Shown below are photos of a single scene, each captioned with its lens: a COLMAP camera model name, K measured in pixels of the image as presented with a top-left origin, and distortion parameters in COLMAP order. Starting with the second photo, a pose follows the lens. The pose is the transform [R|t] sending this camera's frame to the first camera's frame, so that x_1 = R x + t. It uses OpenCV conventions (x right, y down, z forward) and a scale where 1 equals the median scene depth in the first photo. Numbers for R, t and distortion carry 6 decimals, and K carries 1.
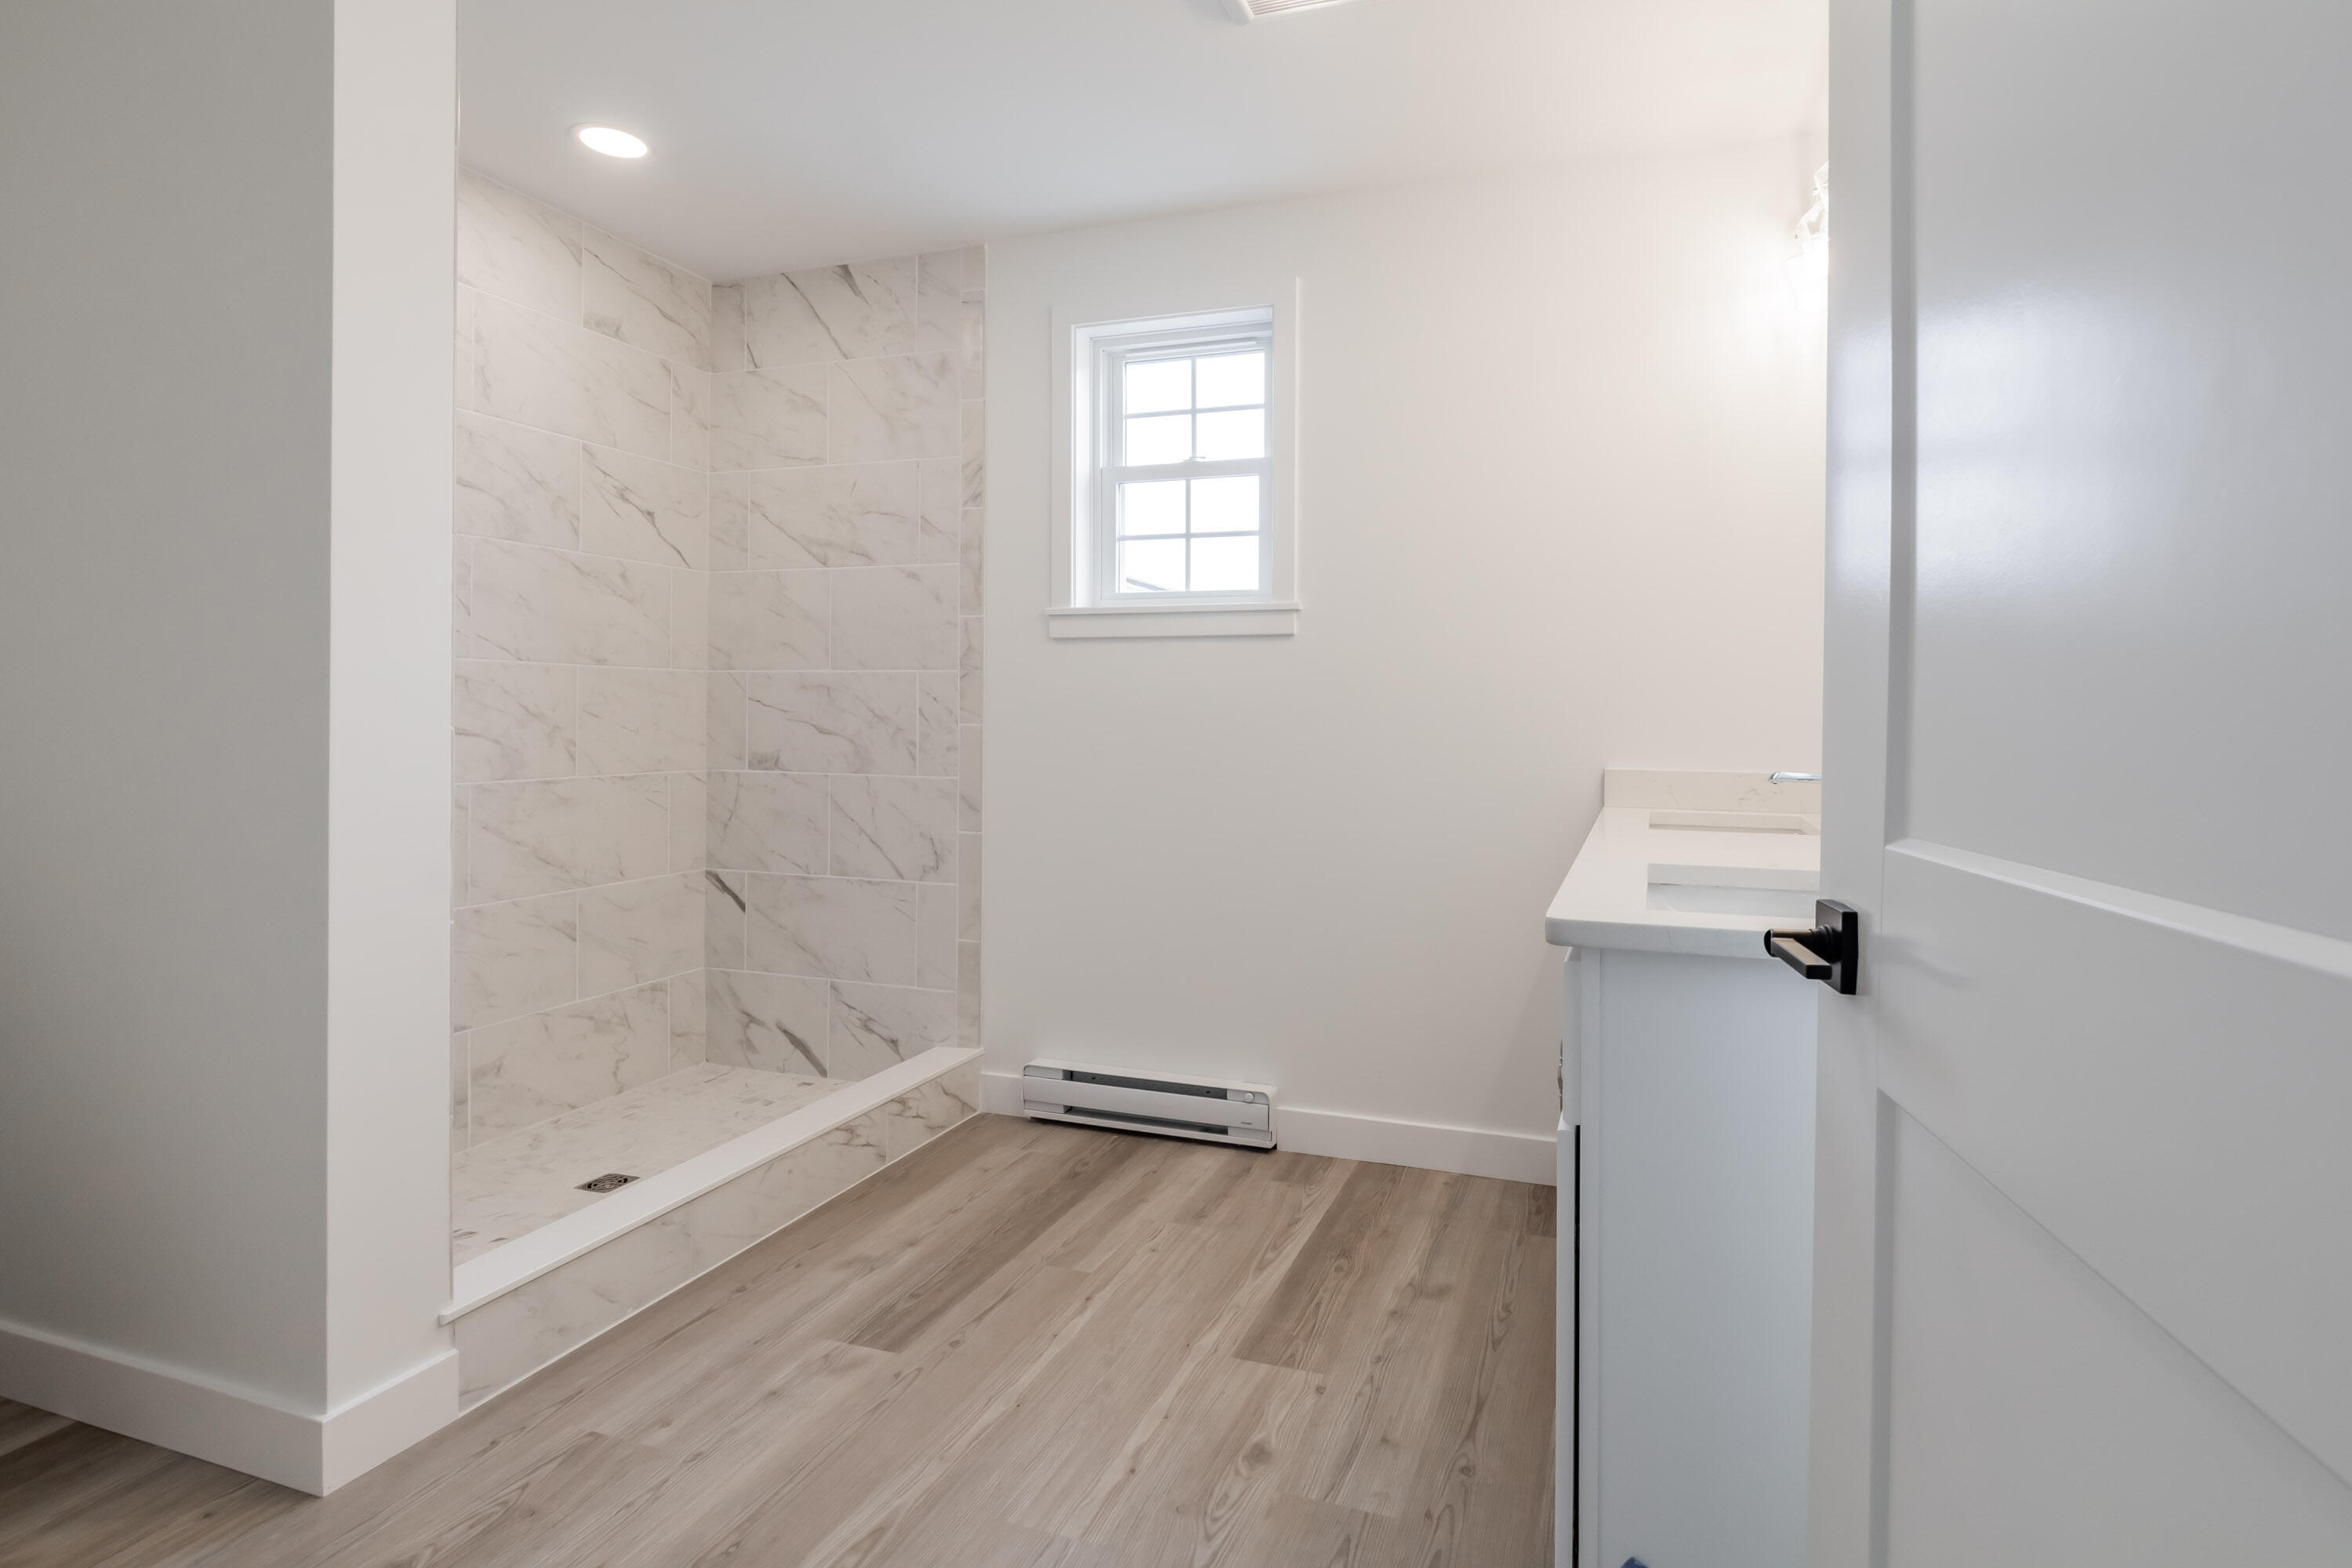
lens RADIAL K [[1148.5, 0, 1179.5], [0, 1148.5, 721.2], [0, 0, 1]] dist [-0.000774, -0.001628]
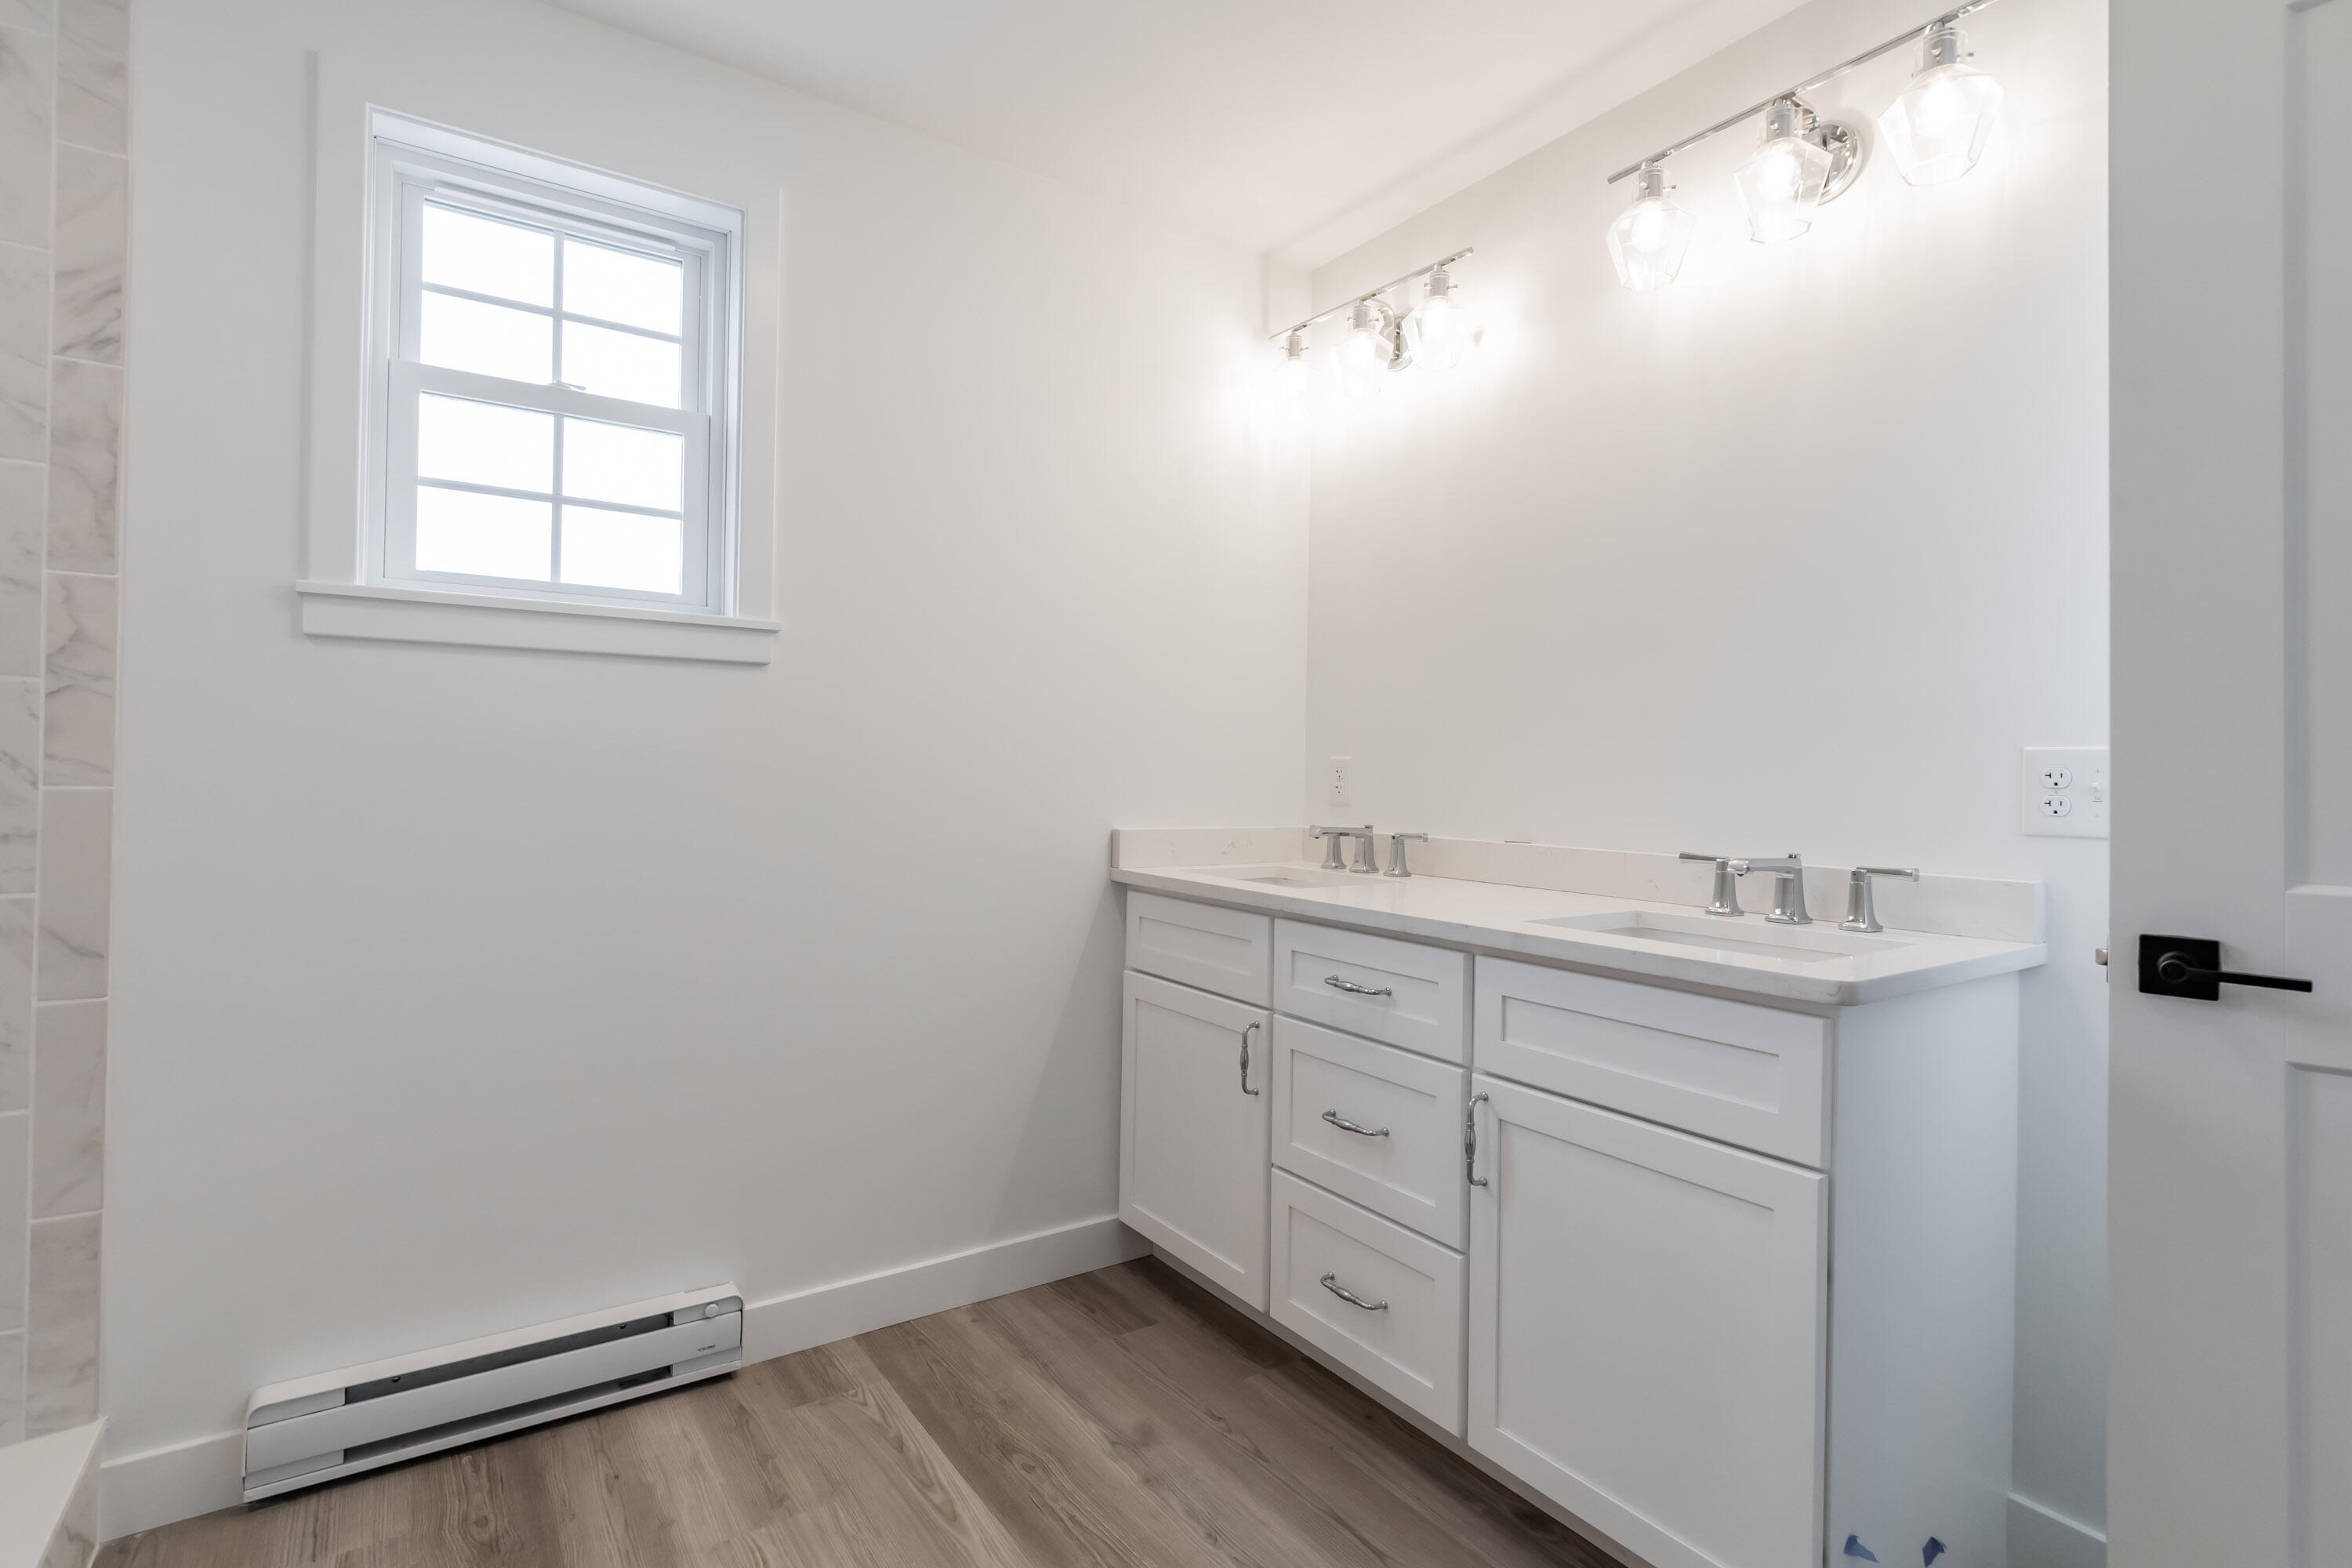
lens RADIAL K [[1166.1, 0, 1175.1], [0, 1166.1, 767.3], [0, 0, 1]] dist [-0.018806, 0.007373]
pose [[0.572742, 0.003770, 0.819727, -0.333796], [-0.003608, 0.999991, -0.002078, -0.007298], [-0.819727, -0.001767, 0.572751, 0.325053]]
